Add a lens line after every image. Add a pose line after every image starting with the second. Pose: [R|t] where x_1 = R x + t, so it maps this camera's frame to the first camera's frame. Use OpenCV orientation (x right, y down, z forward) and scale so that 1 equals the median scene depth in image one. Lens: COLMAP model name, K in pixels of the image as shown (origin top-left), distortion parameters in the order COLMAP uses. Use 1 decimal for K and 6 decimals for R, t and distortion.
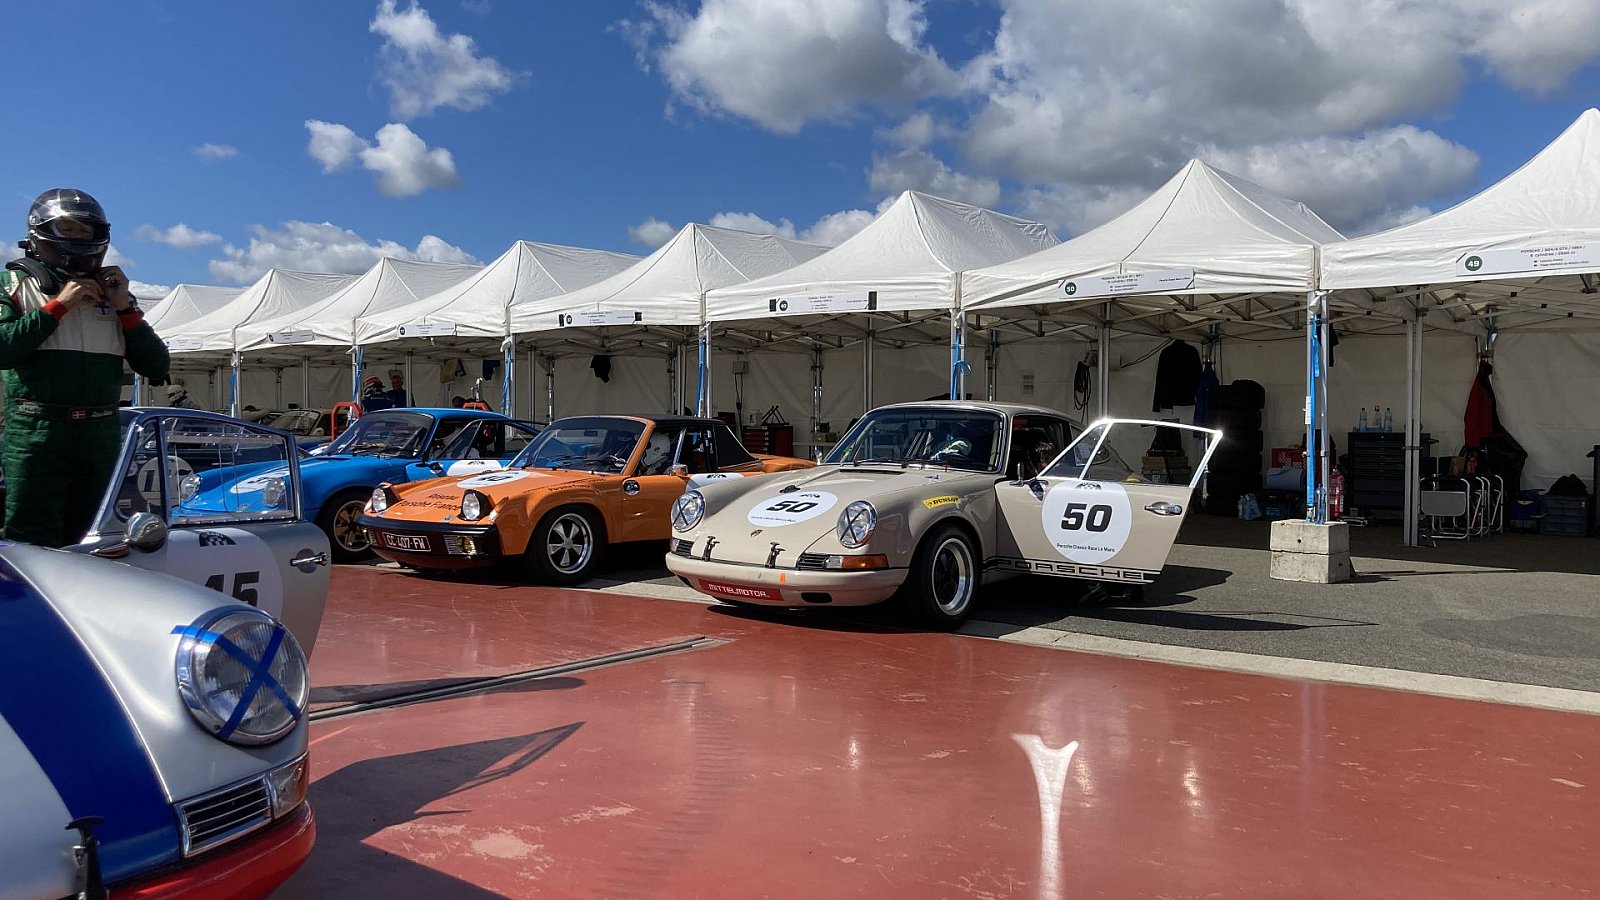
lens RADIAL K [[1307.9, 0, 800.0], [0, 1307.9, 450.0], [0, 0, 1]] dist [0.040368, -0.034720]
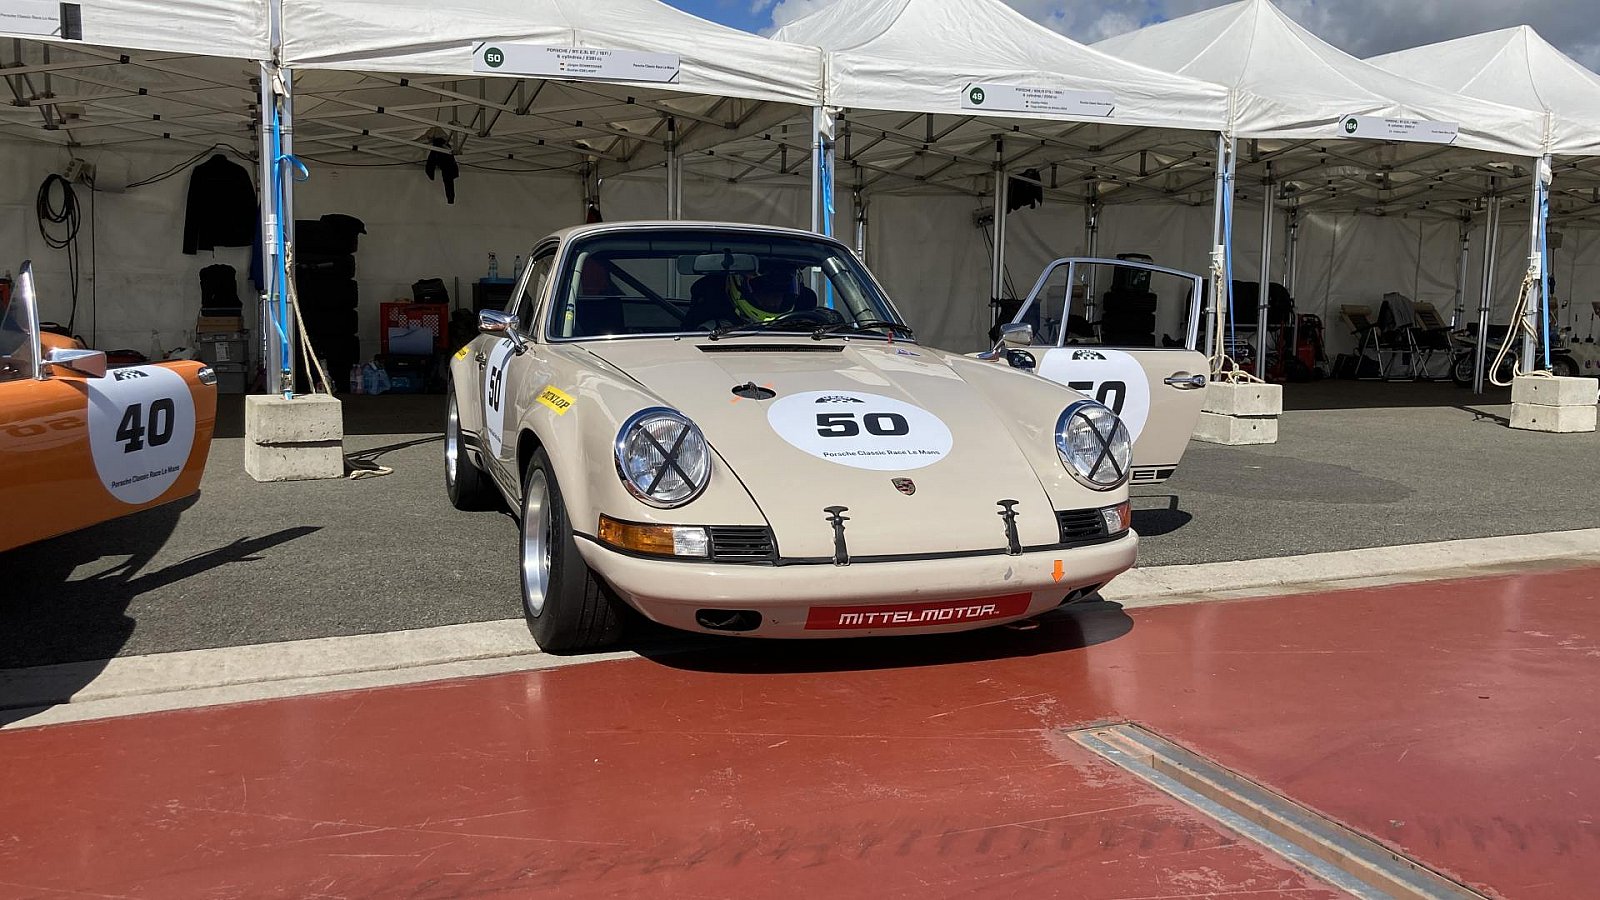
lens RADIAL K [[1307.9, 0, 800.0], [0, 1307.9, 450.0], [0, 0, 1]] dist [0.040368, -0.034720]
pose [[0.488708, -0.107060, 0.865853, -0.371643], [0.012202, 0.993184, 0.115917, -0.003673], [-0.872362, -0.046085, 0.486684, 0.654001]]
